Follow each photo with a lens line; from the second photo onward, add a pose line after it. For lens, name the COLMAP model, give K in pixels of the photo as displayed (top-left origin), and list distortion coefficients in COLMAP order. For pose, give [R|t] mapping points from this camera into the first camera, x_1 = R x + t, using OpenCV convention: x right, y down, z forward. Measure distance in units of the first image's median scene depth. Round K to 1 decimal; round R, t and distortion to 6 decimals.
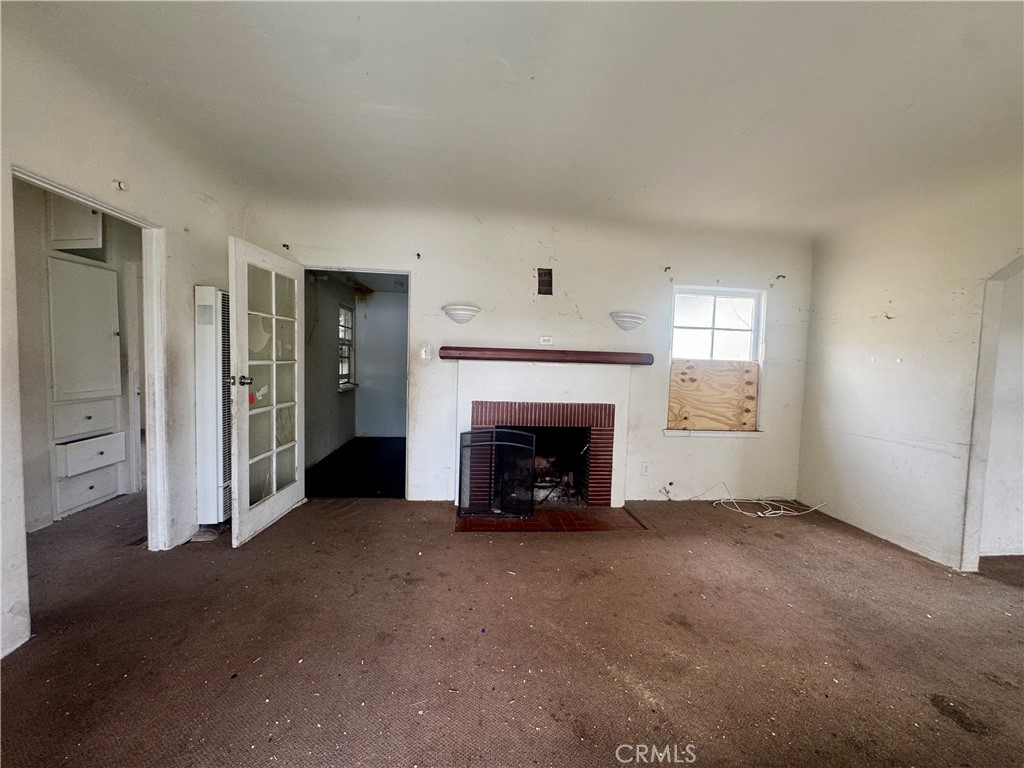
lens RADIAL K [[407.6, 0, 512.0], [0, 407.6, 384.0], [0, 0, 1]] dist [-0.000916, -0.000211]
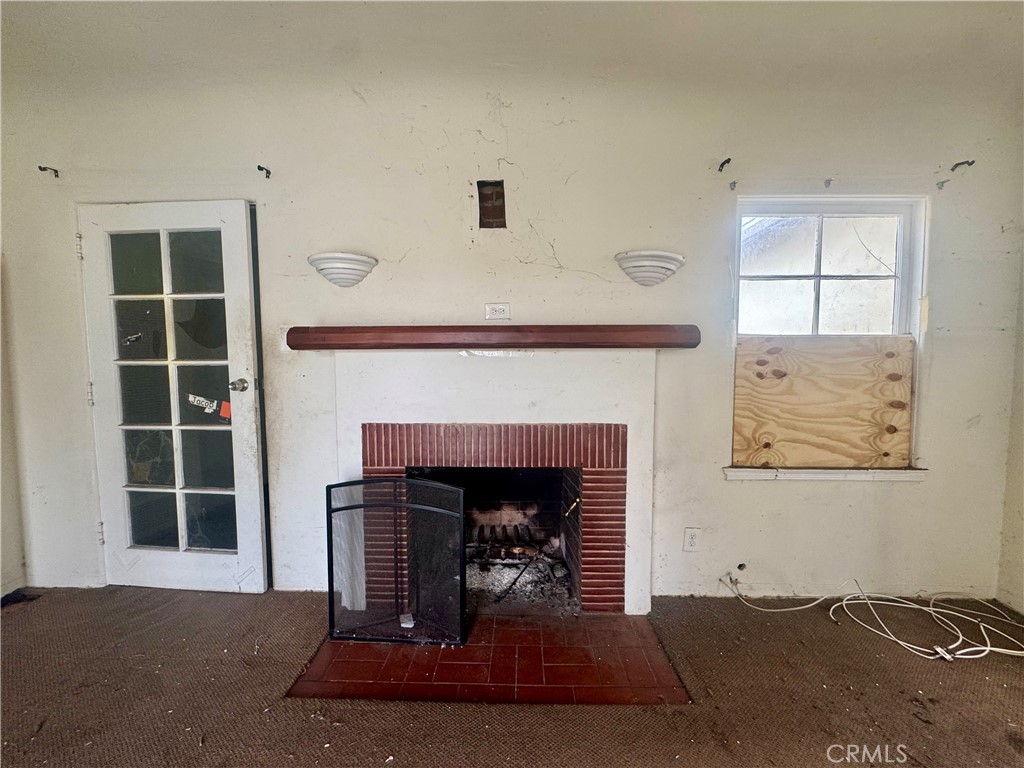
lens RADIAL K [[407.6, 0, 512.0], [0, 407.6, 384.0], [0, 0, 1]] dist [-0.000916, -0.000211]
pose [[0.992035, -0.025730, -0.123308, 0.168993], [0.026249, 0.999652, 0.002584, -0.008119], [0.123198, -0.005800, 0.992365, 0.448551]]
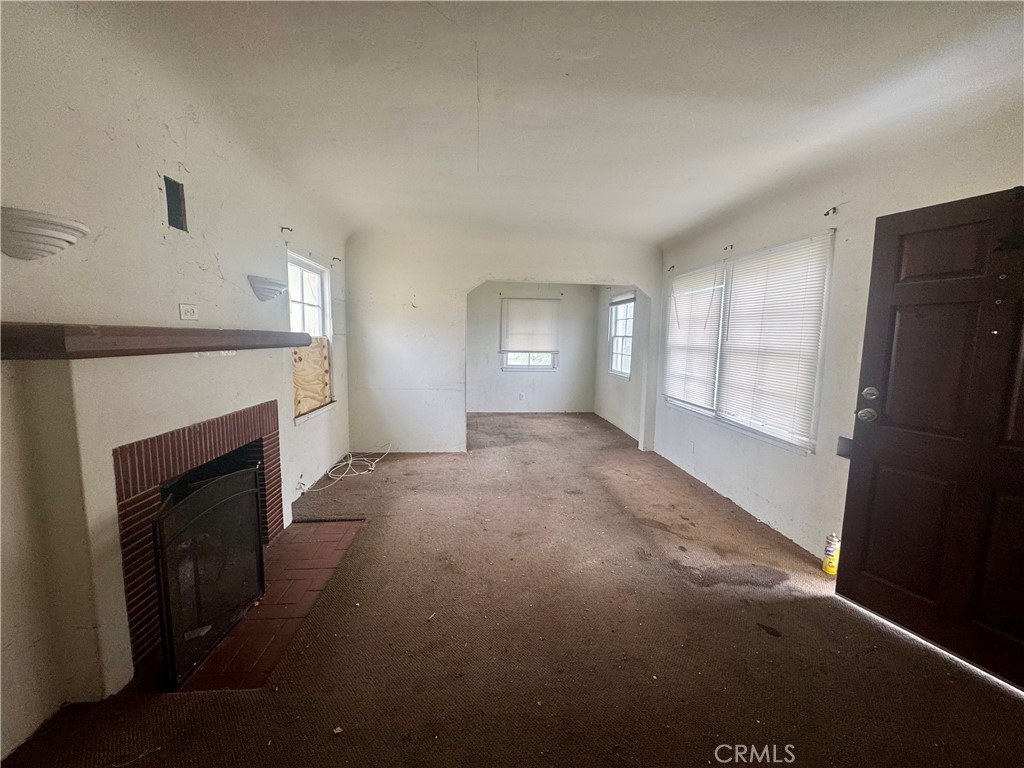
lens RADIAL K [[407.6, 0, 512.0], [0, 407.6, 384.0], [0, 0, 1]] dist [-0.000916, -0.000211]
pose [[0.017443, -0.142442, 0.989650, -0.489144], [0.040962, 0.989071, 0.141636, -0.068705], [-0.999008, 0.038067, 0.023087, 0.533730]]
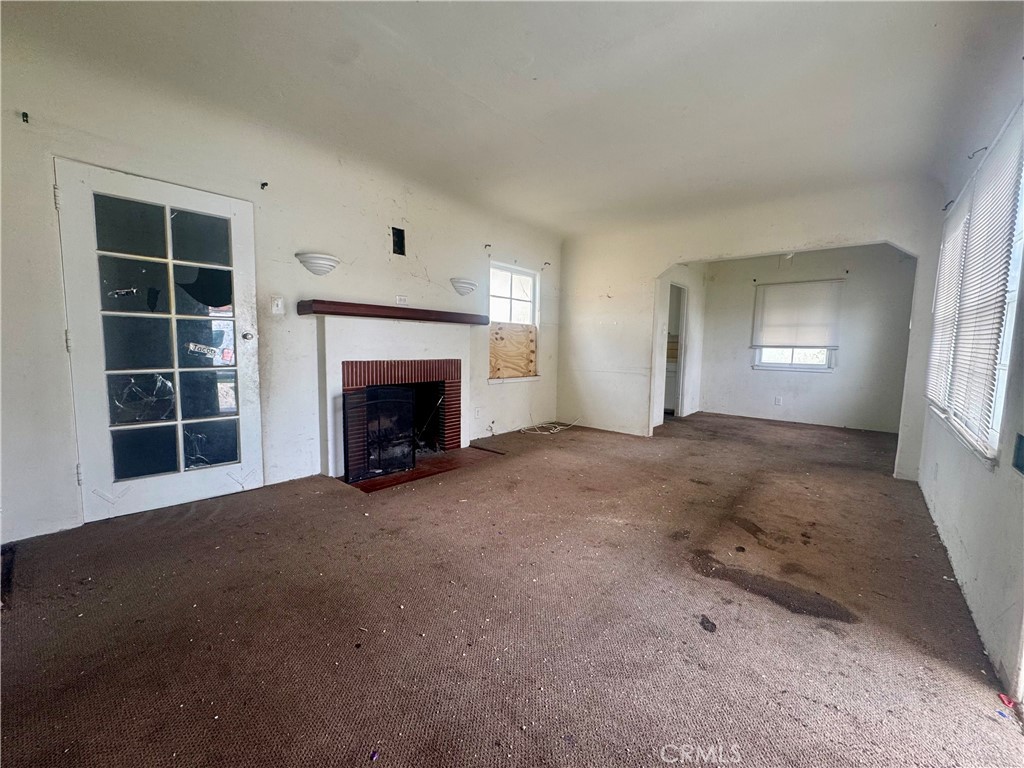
lens RADIAL K [[407.6, 0, 512.0], [0, 407.6, 384.0], [0, 0, 1]] dist [-0.000916, -0.000211]
pose [[0.727463, -0.083469, 0.681051, -0.431266], [0.044449, 0.996221, 0.074618, 0.039487], [-0.684706, -0.024009, 0.728424, 0.055991]]
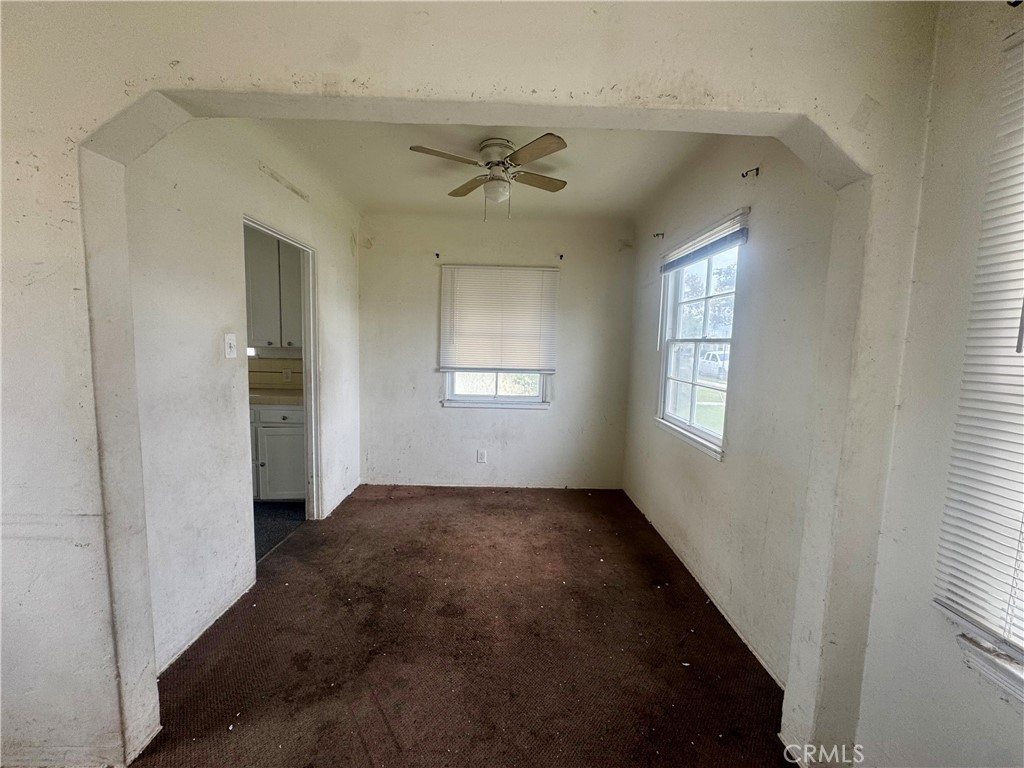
lens RADIAL K [[407.6, 0, 512.0], [0, 407.6, 384.0], [0, 0, 1]] dist [-0.000916, -0.000211]
pose [[0.092184, -0.125458, 0.987807, 0.519761], [0.033772, 0.991854, 0.122821, -0.026916], [-0.995169, 0.022038, 0.095670, 0.348796]]
